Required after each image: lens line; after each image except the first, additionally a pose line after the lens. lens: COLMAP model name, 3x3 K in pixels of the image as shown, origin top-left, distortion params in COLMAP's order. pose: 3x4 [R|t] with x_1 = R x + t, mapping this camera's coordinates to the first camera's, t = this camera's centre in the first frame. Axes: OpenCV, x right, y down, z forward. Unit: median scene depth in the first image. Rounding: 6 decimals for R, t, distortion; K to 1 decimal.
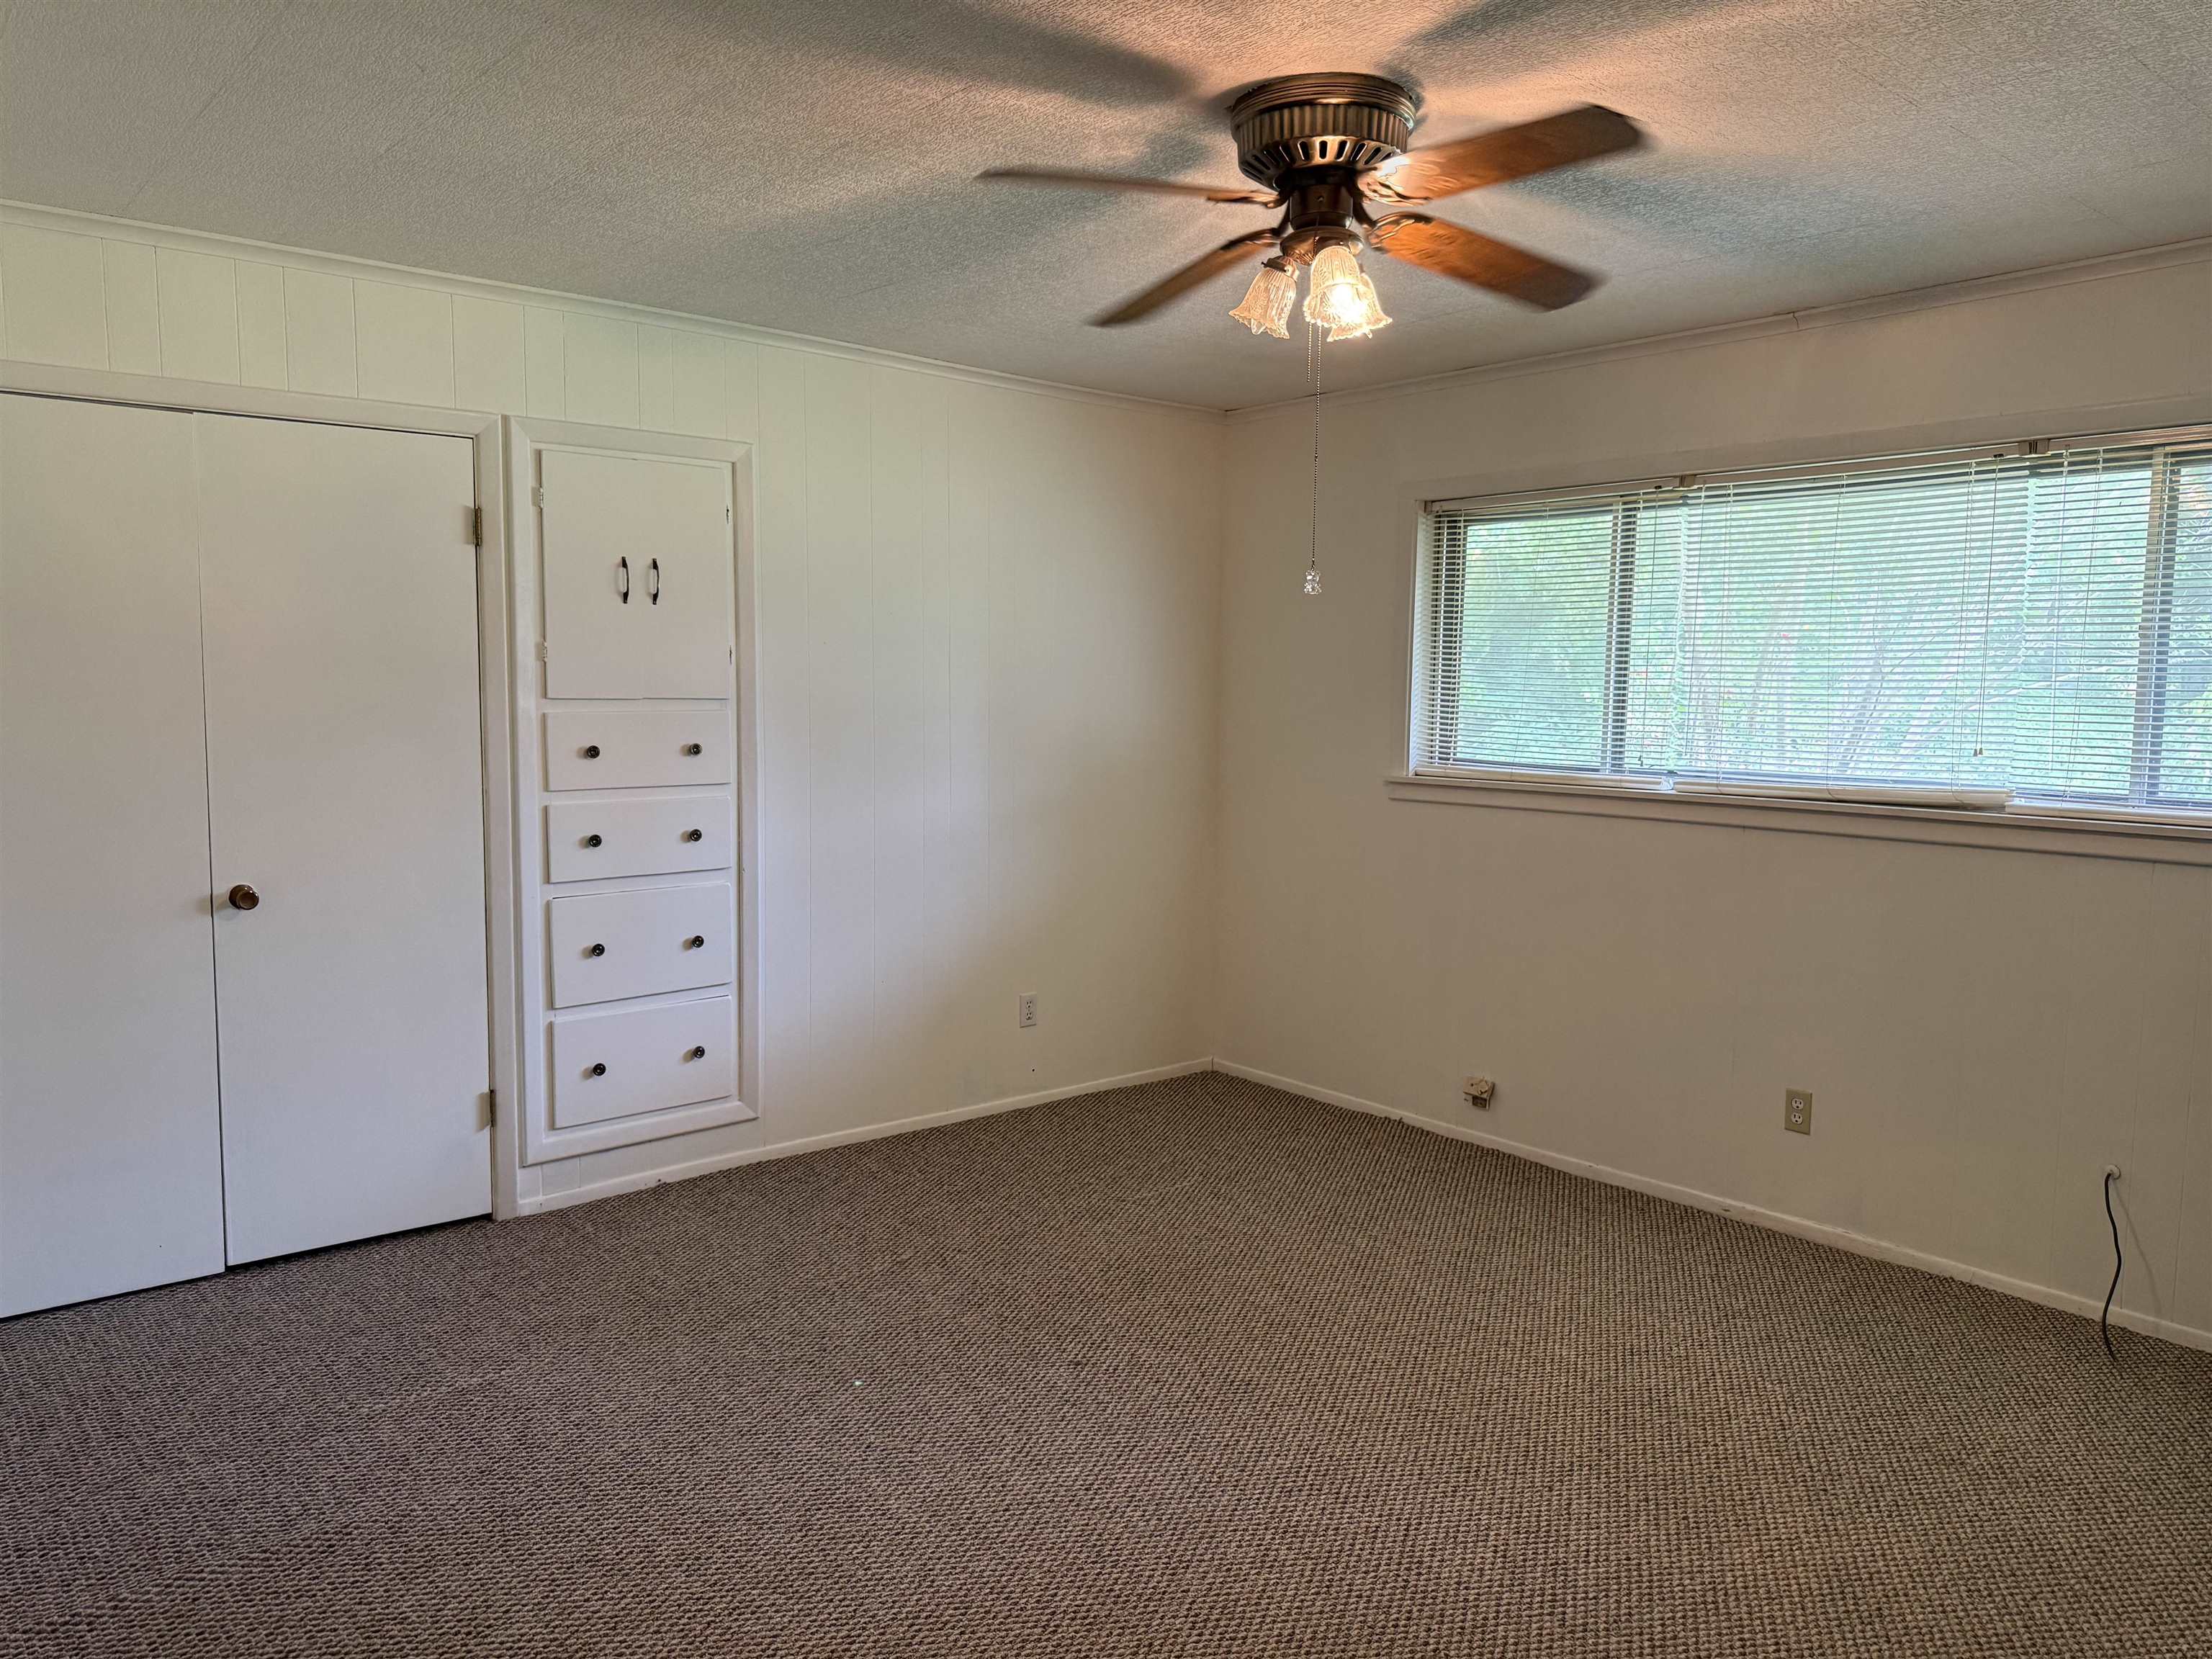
lens RADIAL K [[1567.6, 0, 1104.9], [0, 1567.6, 810.8], [0, 0, 1]] dist [0.110592, -0.173514]
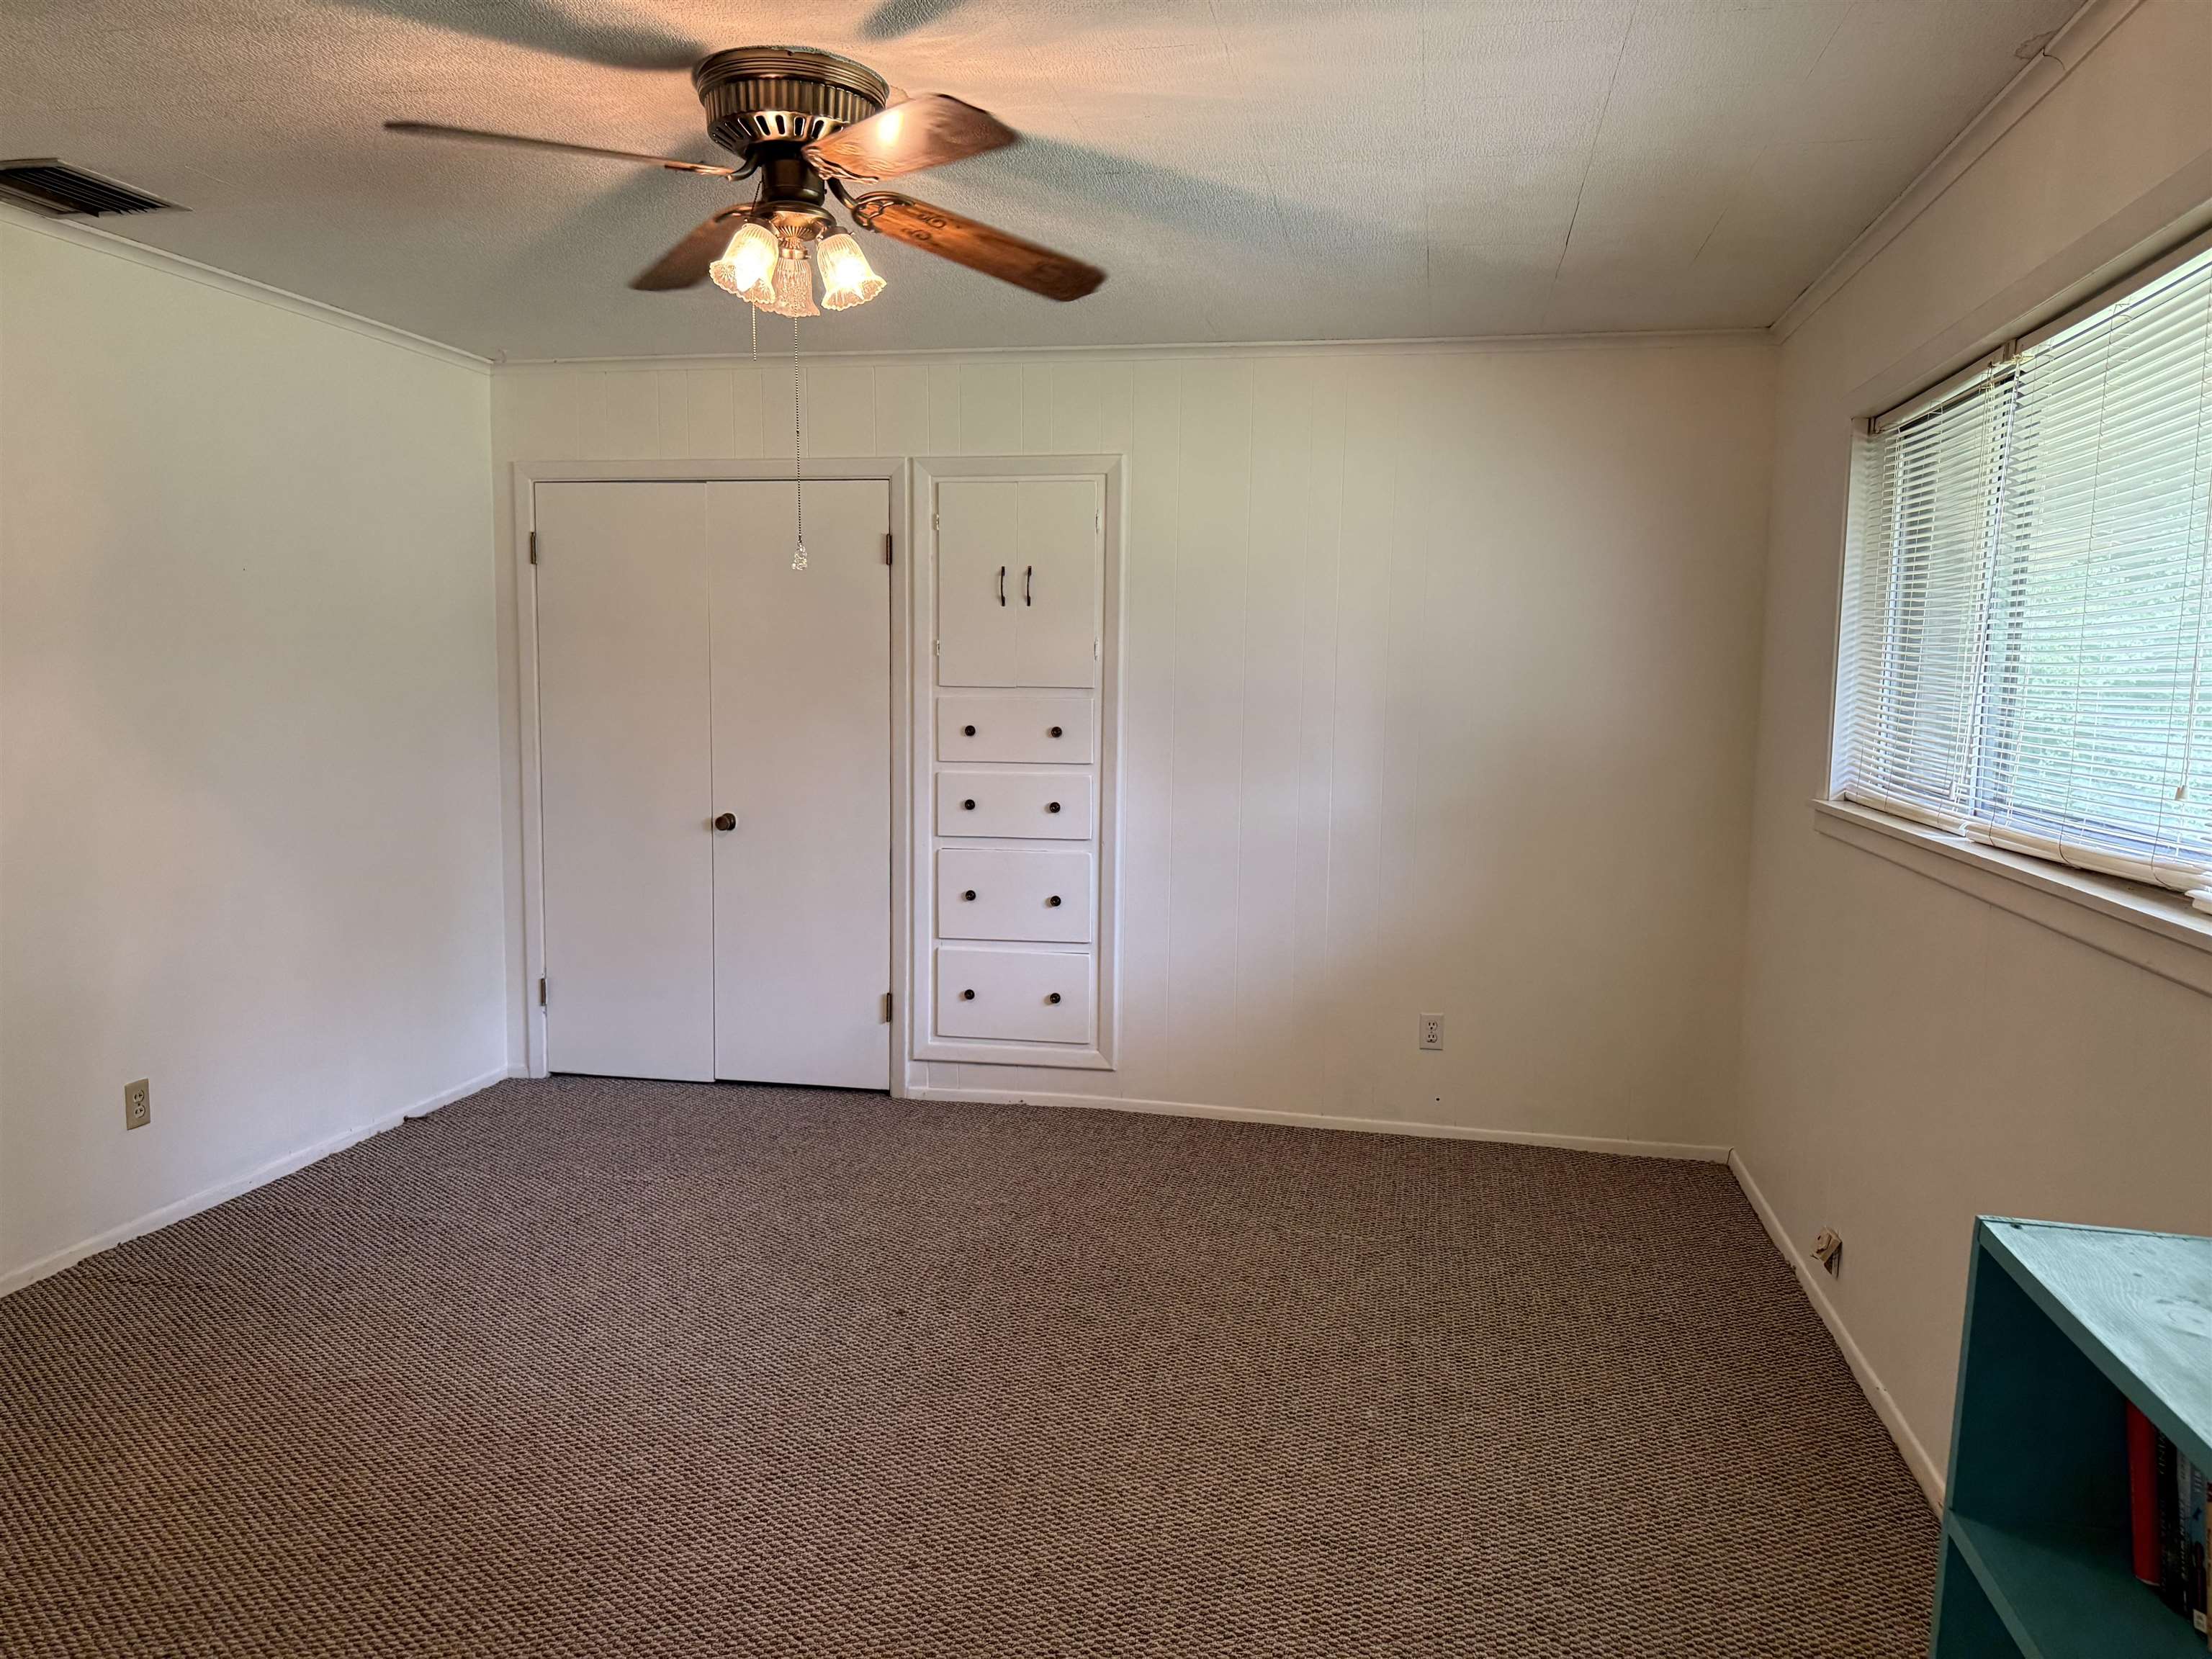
lens RADIAL K [[1572.6, 0, 1106.0], [0, 1572.6, 829.5], [0, 0, 1]] dist [0.141384, -0.000313]
pose [[0.613126, 0.078857, -0.786039, 0.687674], [-0.071421, 0.996464, 0.044257, -0.022804], [0.786750, 0.029005, 0.616590, 0.344209]]
